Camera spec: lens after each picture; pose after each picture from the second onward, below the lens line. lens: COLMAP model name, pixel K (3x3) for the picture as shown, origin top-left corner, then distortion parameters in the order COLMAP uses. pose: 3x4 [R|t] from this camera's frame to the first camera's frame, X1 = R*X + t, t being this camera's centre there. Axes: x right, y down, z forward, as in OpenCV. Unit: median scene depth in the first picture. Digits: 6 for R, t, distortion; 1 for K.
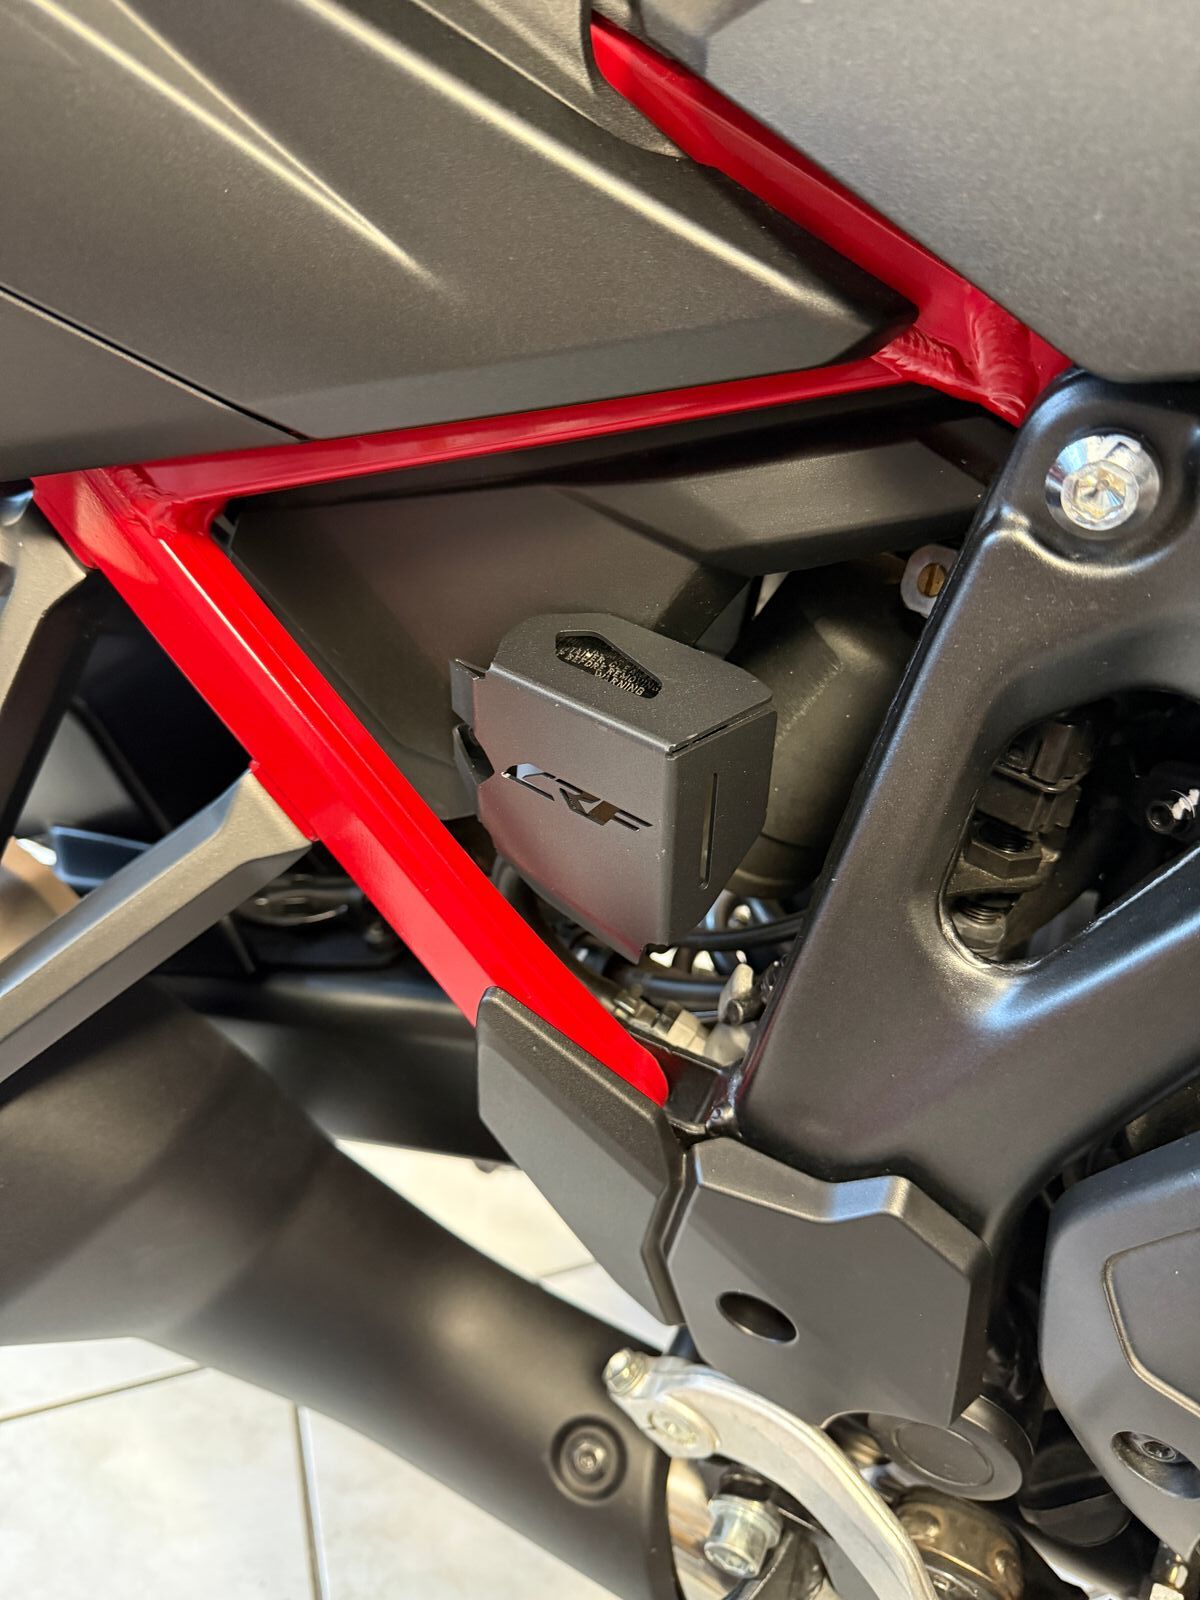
lens RADIAL K [[1131.0, 0, 600.0], [0, 1131.0, 800.0], [0, 0, 1]] dist [-0.026965, 0.000555]
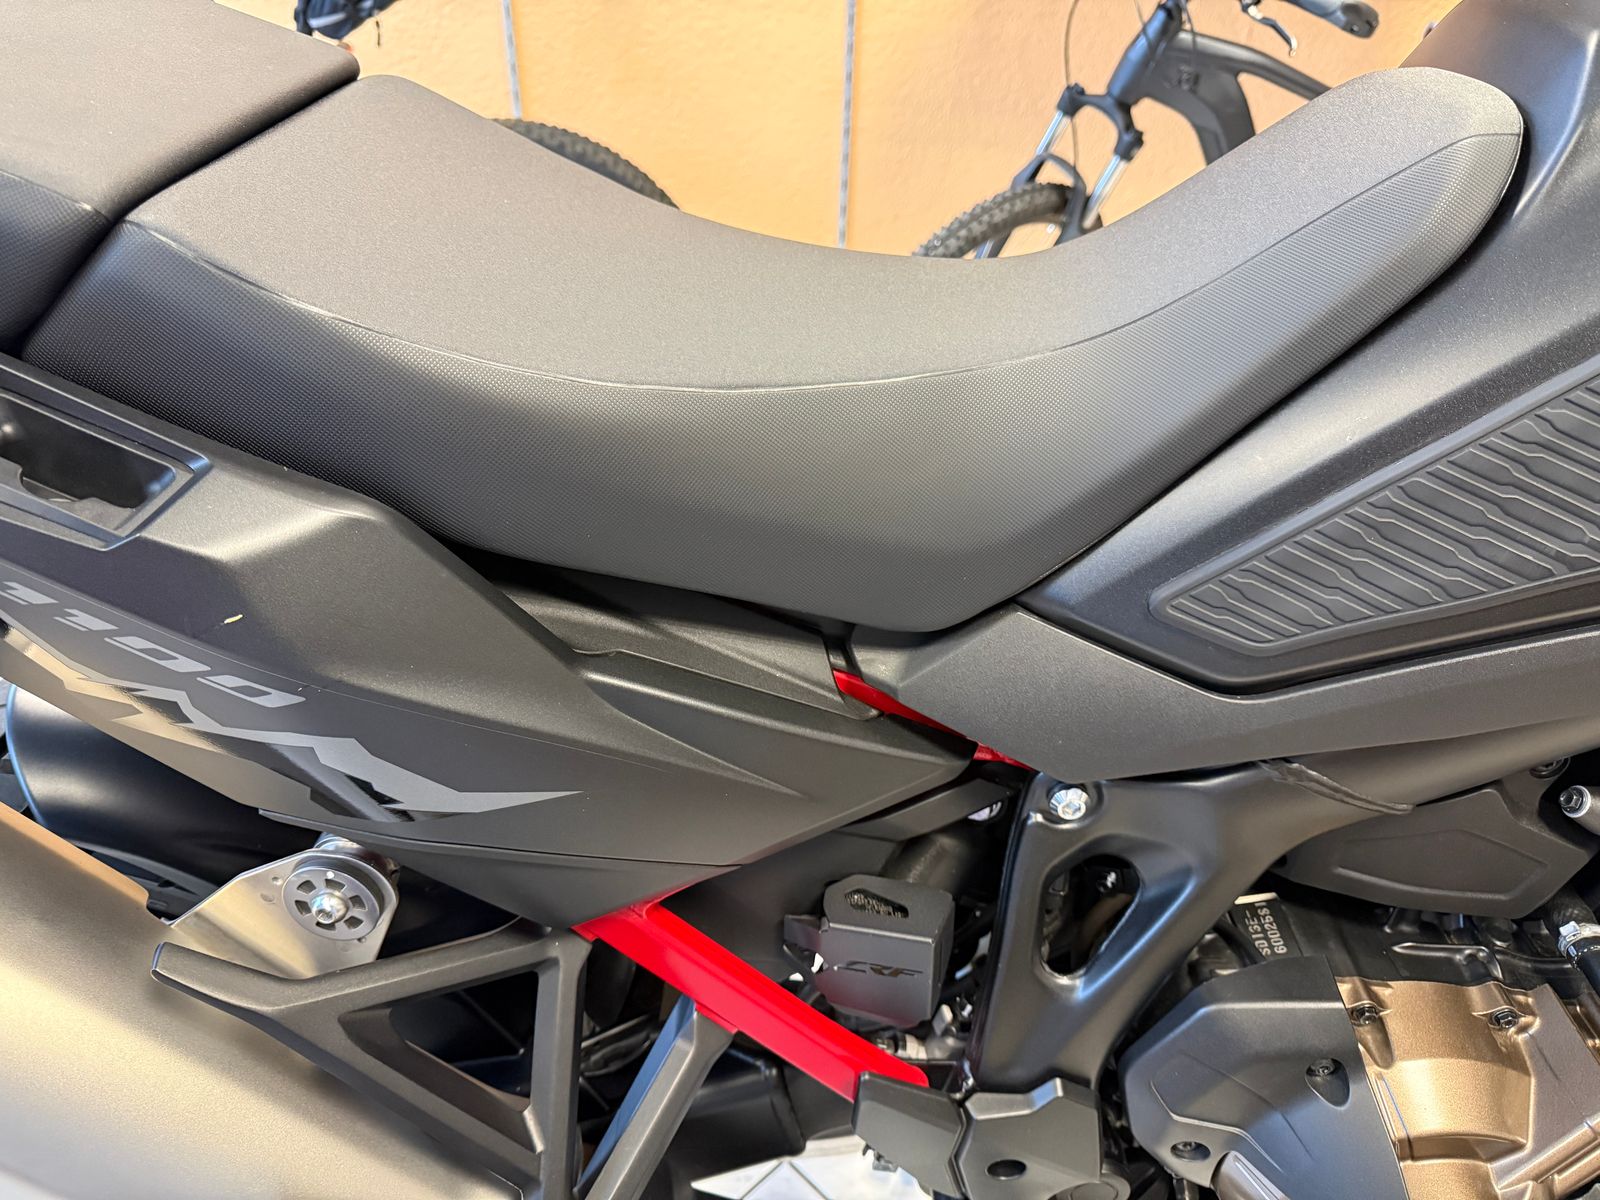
lens RADIAL K [[1131.0, 0, 800.0], [0, 1131.0, 600.0], [0, 0, 1]] dist [-0.026965, 0.000555]
pose [[0.897188, -0.255796, 0.360031, -0.761834], [0.292353, 0.955001, -0.050022, -0.619241], [-0.331035, 0.150135, 0.931598, -1.073546]]
